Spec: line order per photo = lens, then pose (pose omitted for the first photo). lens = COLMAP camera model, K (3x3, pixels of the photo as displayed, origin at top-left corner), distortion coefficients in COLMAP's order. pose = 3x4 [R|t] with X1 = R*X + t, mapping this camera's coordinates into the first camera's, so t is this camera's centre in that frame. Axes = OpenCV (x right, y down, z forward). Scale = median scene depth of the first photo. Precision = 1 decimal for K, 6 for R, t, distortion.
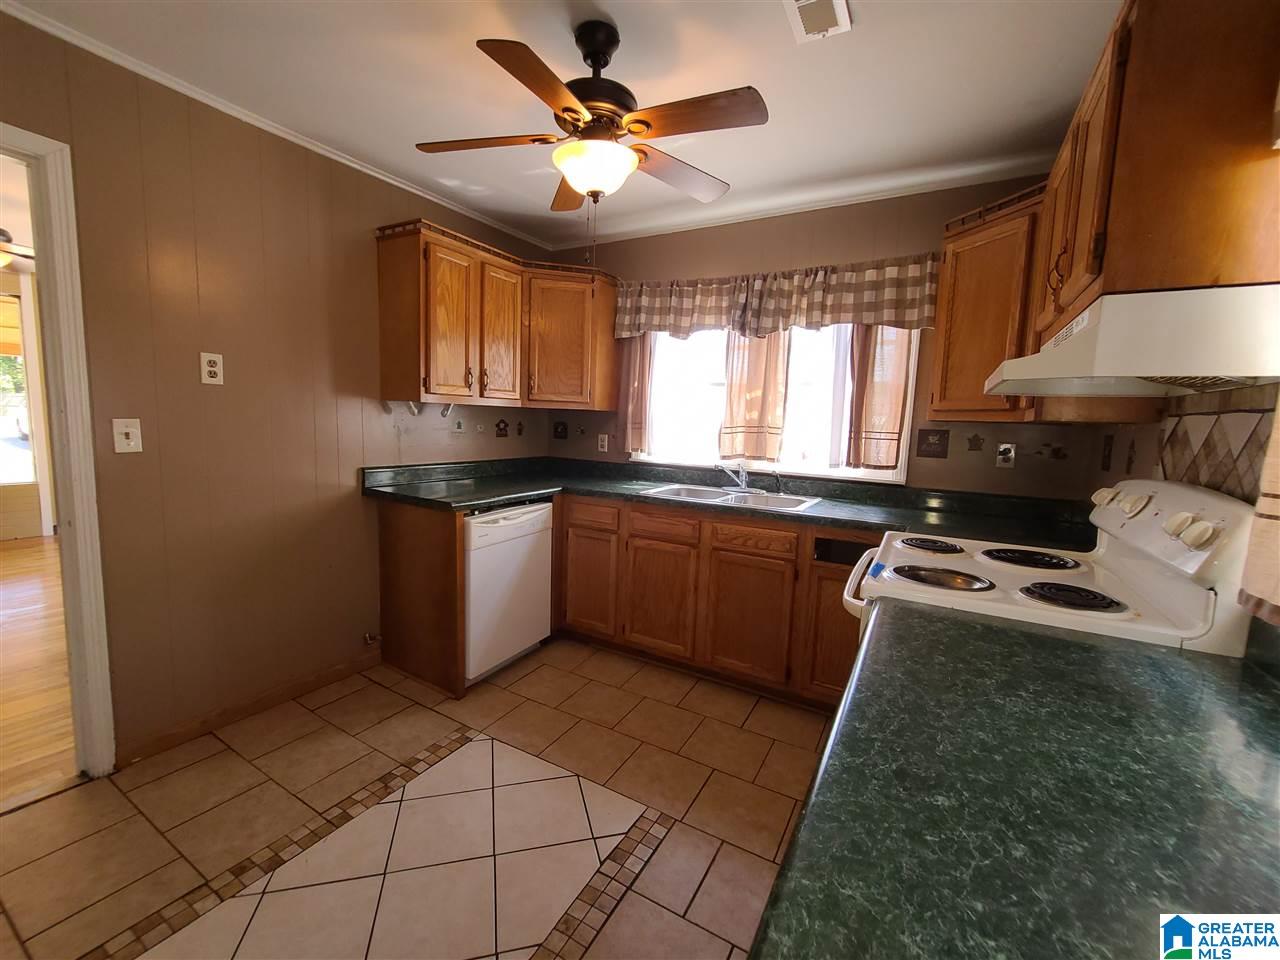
lens RADIAL K [[527.1, 0, 637.9], [0, 527.1, 478.9], [0, 0, 1]] dist [-0.008414, 0.000383]
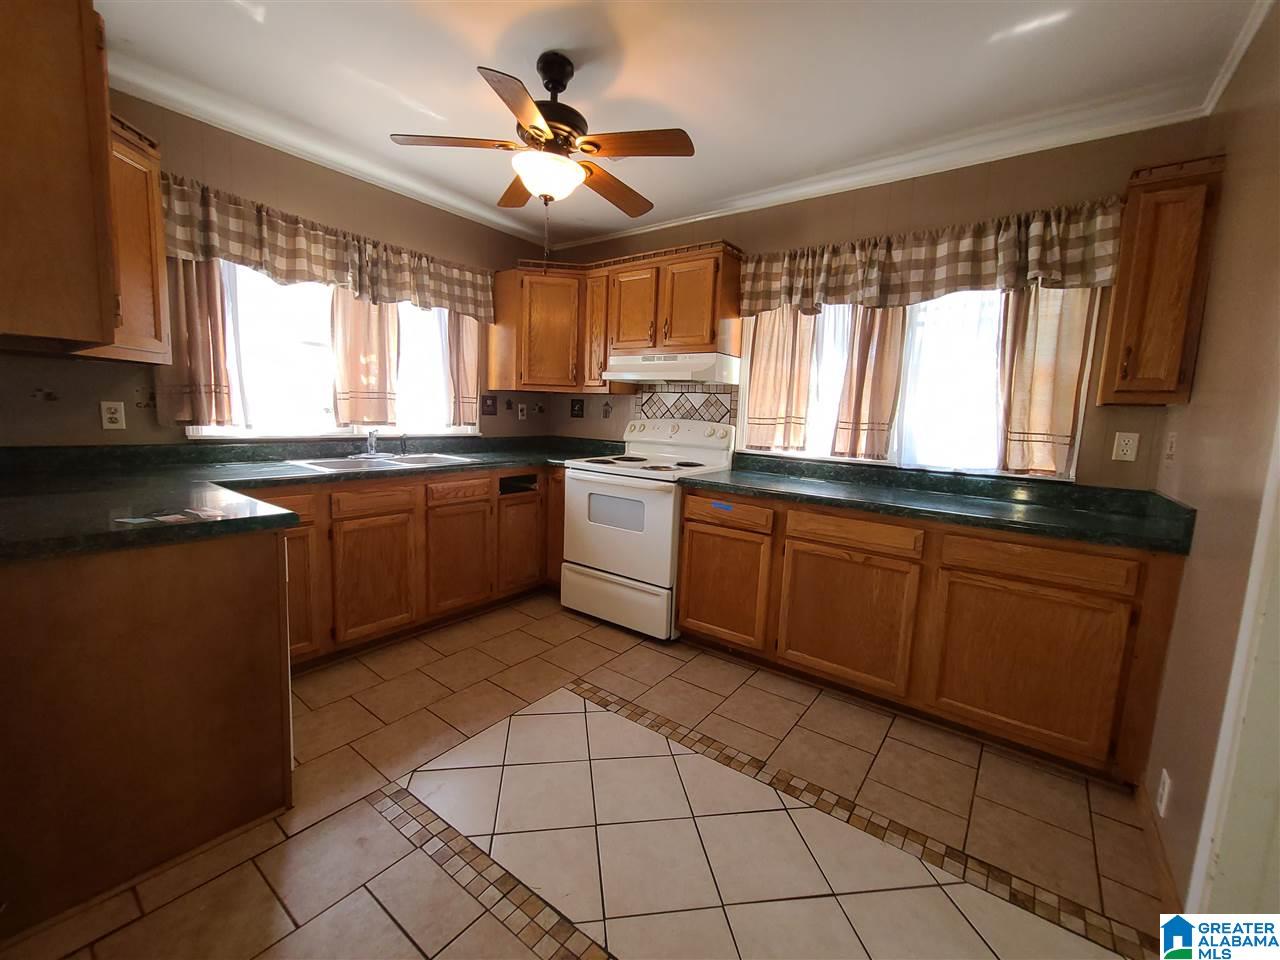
lens RADIAL K [[527.9, 0, 624.1], [0, 527.9, 474.8], [0, 0, 1]] dist [-0.000237, -0.000035]
pose [[0.137469, -0.153032, 0.978613, -0.809130], [0.073515, 0.986844, 0.143992, -0.058873], [-0.987774, 0.052148, 0.146911, 0.425053]]
